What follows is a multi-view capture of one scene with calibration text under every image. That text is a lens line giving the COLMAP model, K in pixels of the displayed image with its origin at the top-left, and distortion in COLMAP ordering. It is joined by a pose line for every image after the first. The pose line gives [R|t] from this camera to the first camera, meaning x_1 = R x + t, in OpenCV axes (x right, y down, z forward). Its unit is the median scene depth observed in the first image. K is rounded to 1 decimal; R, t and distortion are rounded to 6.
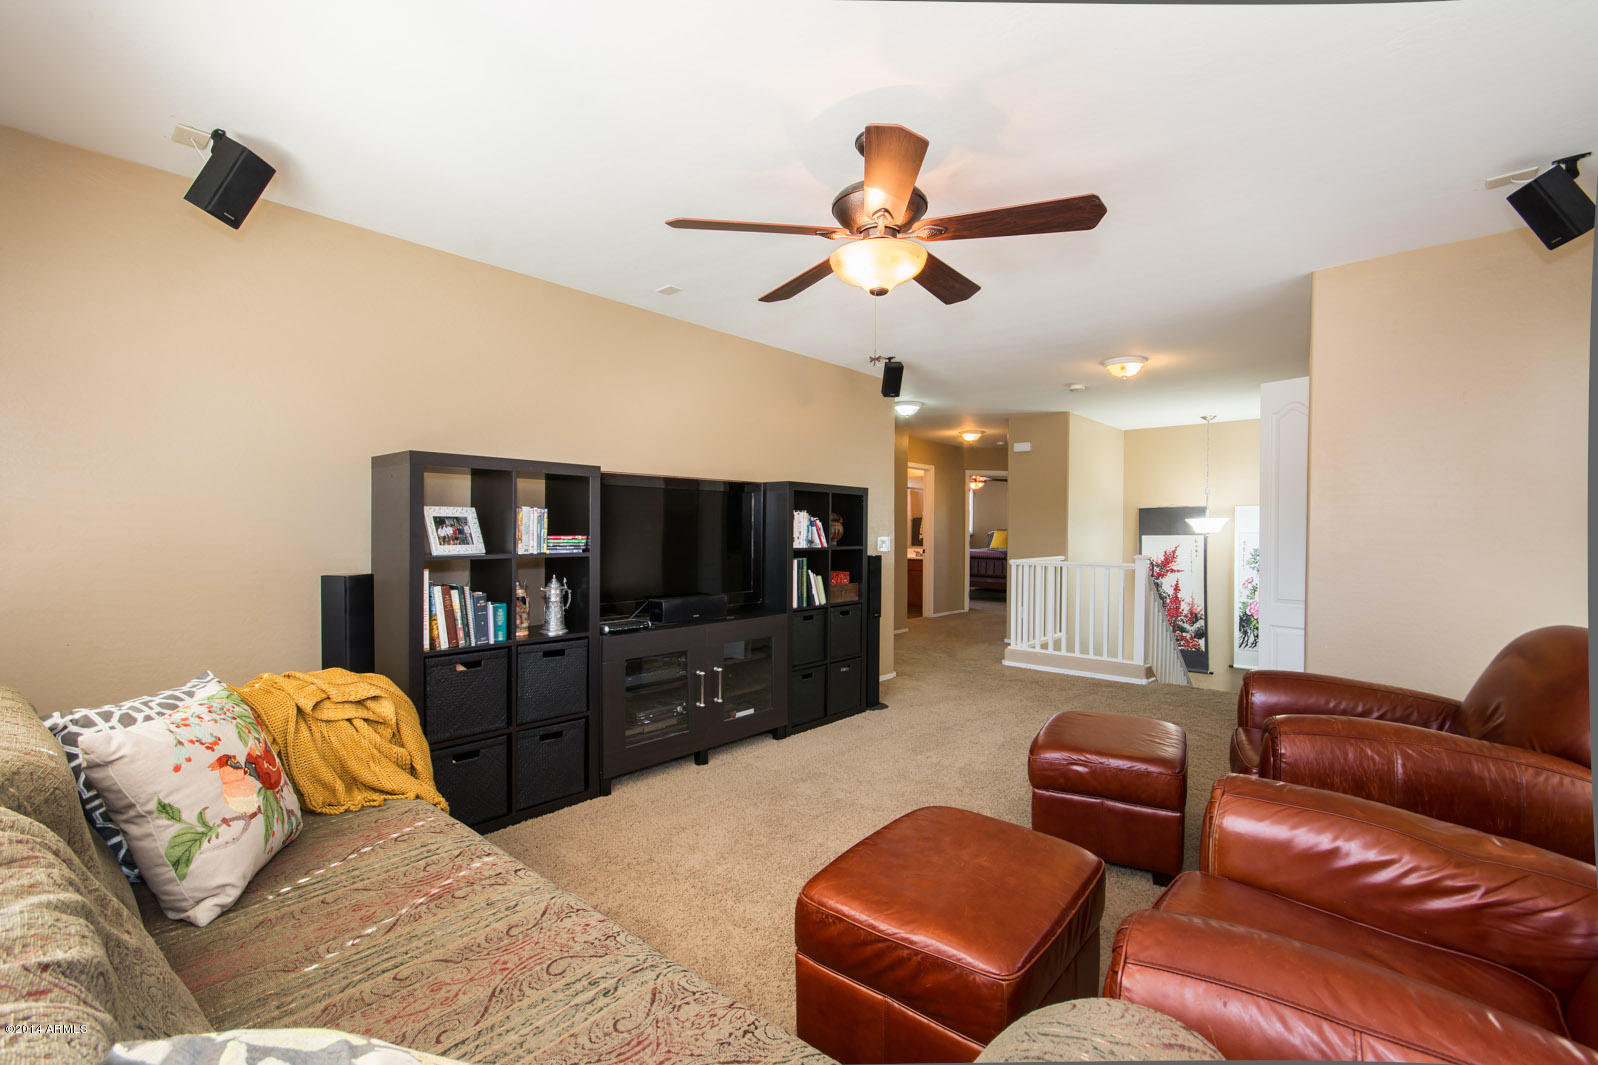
lens RADIAL K [[719.3, 0, 809.5], [0, 719.3, 531.4], [0, 0, 1]] dist [-0.001865, -0.000027]
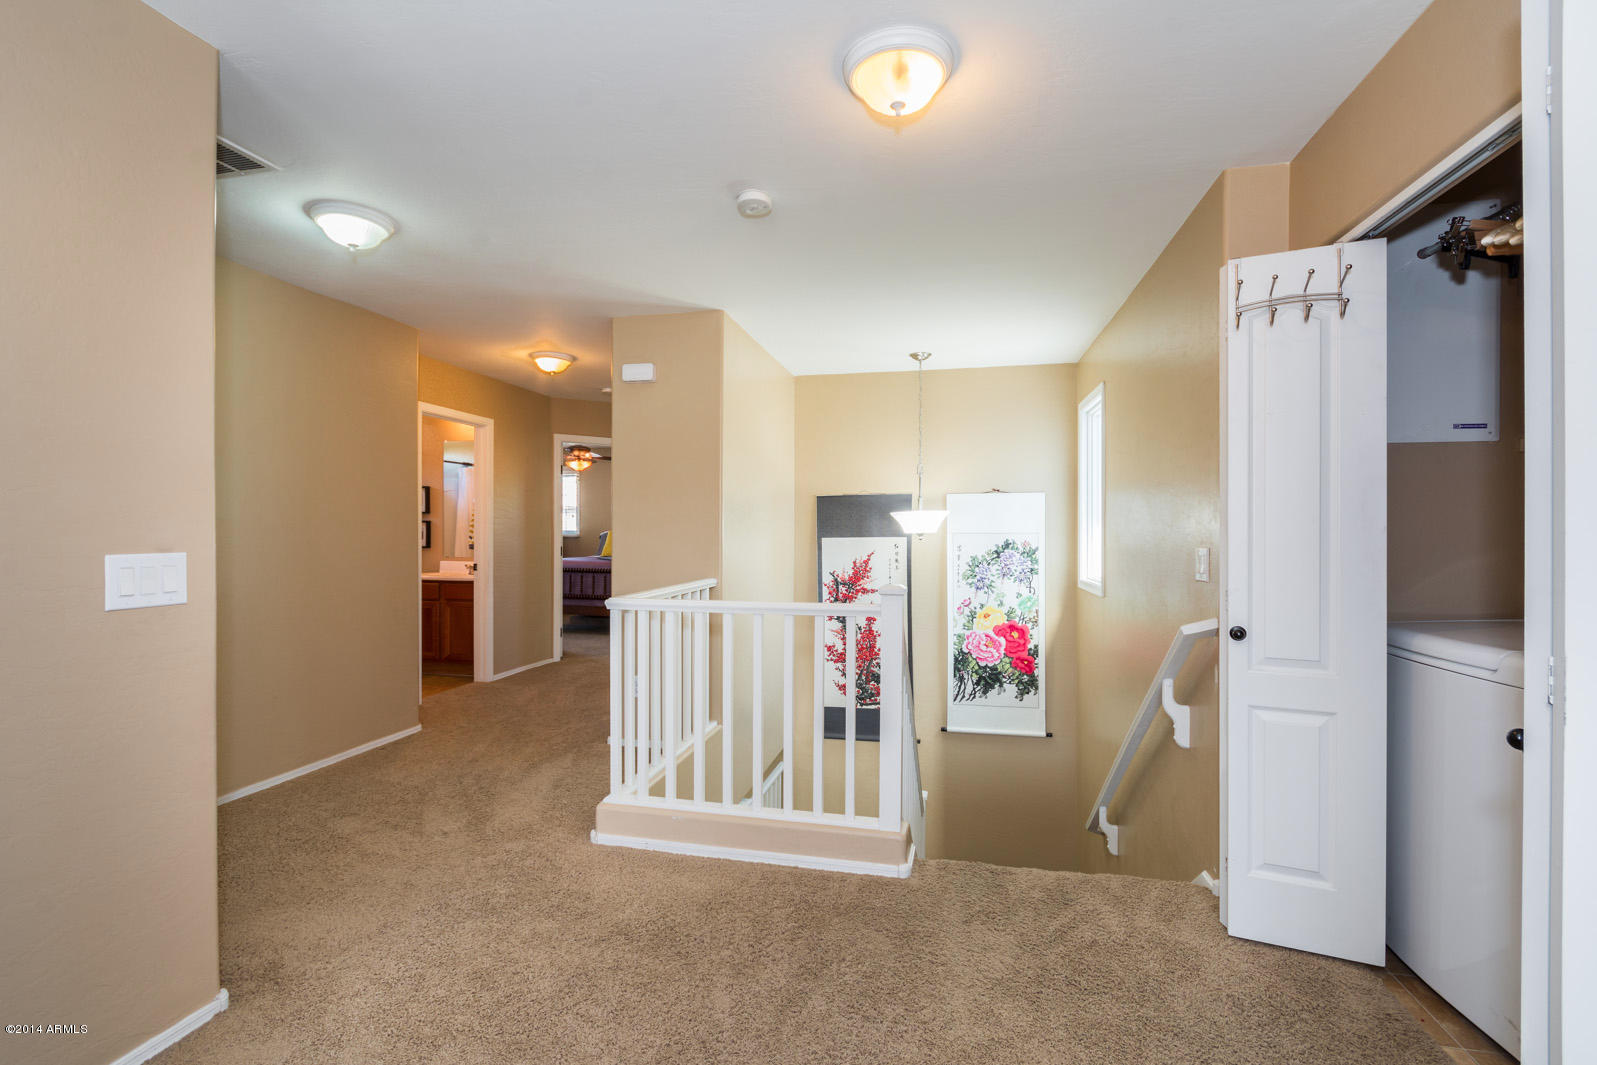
lens RADIAL K [[718.8, 0, 809.0], [0, 718.8, 531.4], [0, 0, 1]] dist [-0.001865, -0.000027]
pose [[0.873867, -0.003910, 0.486150, 0.138996], [0.001497, 0.999985, 0.005351, -0.003562], [-0.486164, -0.003949, 0.873859, 0.447726]]
